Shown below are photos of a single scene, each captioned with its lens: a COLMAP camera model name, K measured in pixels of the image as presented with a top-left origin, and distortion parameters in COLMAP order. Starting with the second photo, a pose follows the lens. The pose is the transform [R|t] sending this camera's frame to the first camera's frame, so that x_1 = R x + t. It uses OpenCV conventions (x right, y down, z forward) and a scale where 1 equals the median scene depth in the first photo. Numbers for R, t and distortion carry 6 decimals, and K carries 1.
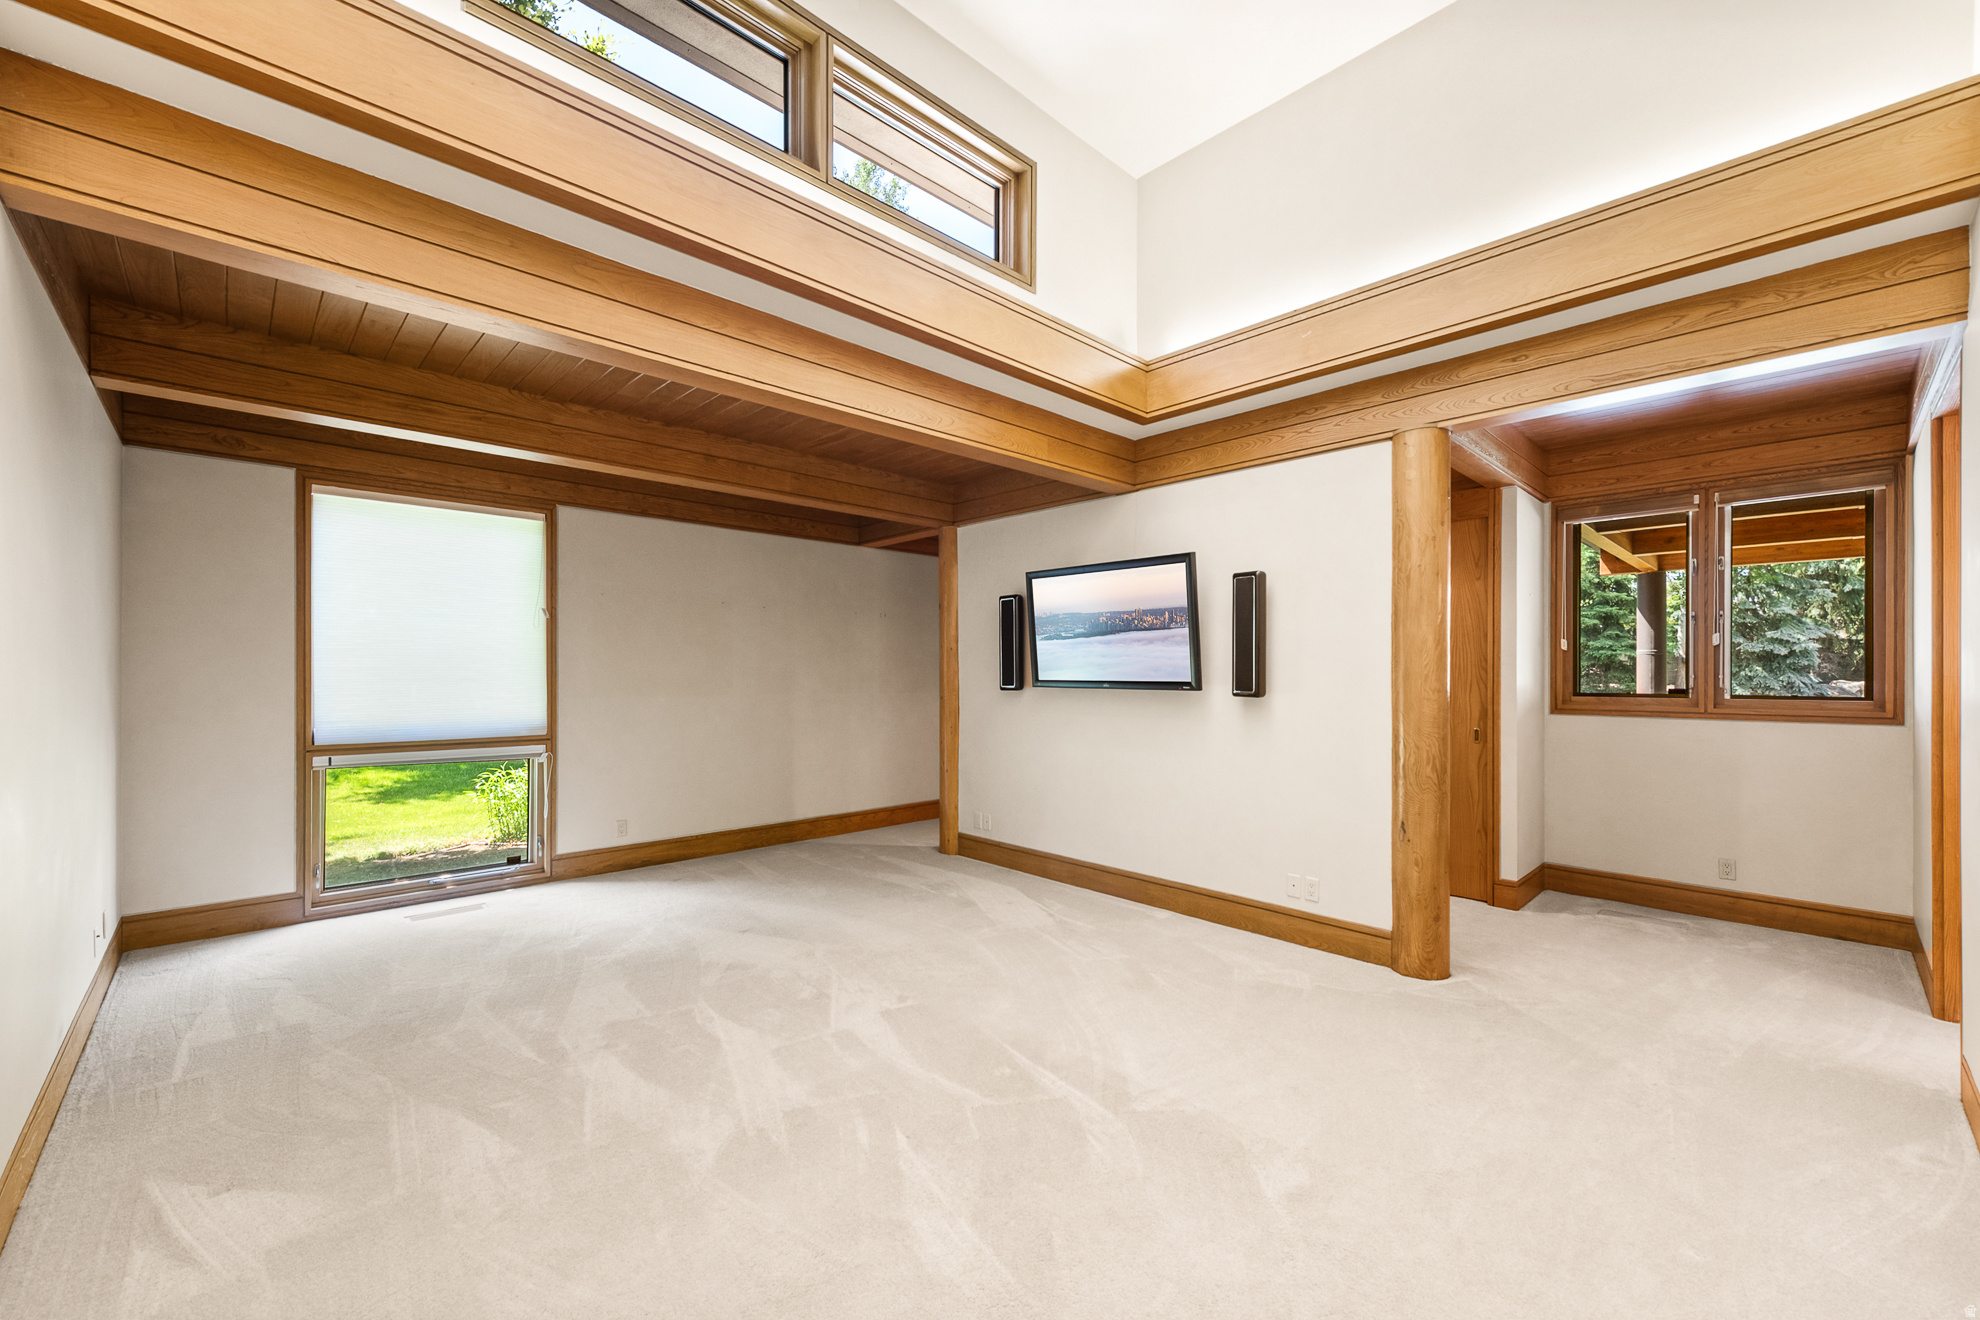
lens RADIAL K [[787.8, 0, 991.2], [0, 787.8, 665.0], [0, 0, 1]] dist [0.008173, -0.000530]
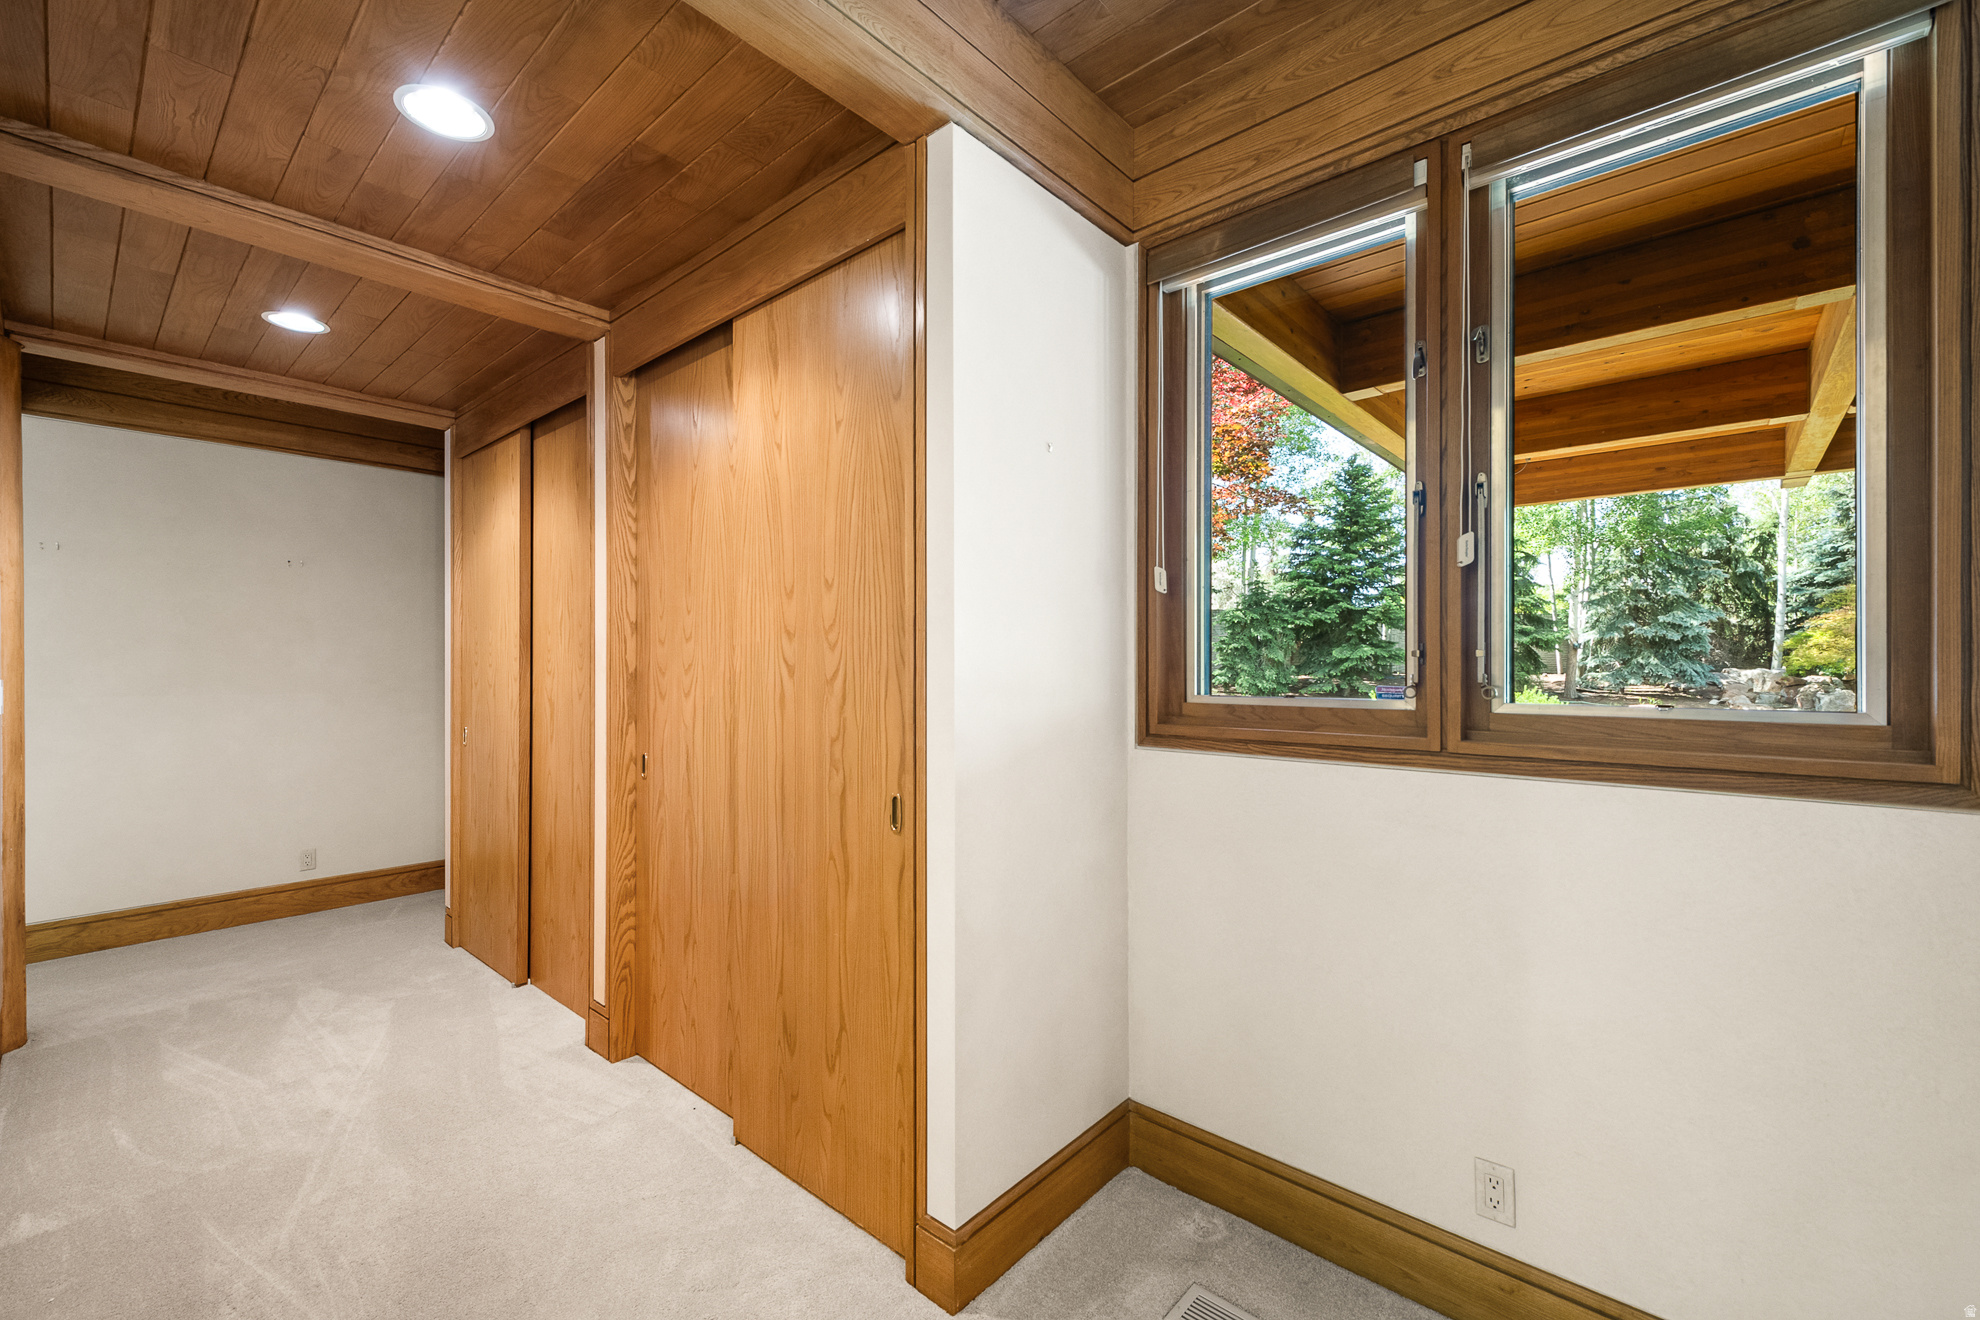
lens RADIAL K [[812.4, 0, 989.4], [0, 812.4, 664.2], [0, 0, 1]] dist [0.008572, -0.000894]
pose [[0.996519, -0.003916, 0.083275, 0.123403], [0.003083, 0.999944, 0.010128, 0.002421], [-0.083310, -0.009836, 0.996475, 0.119712]]
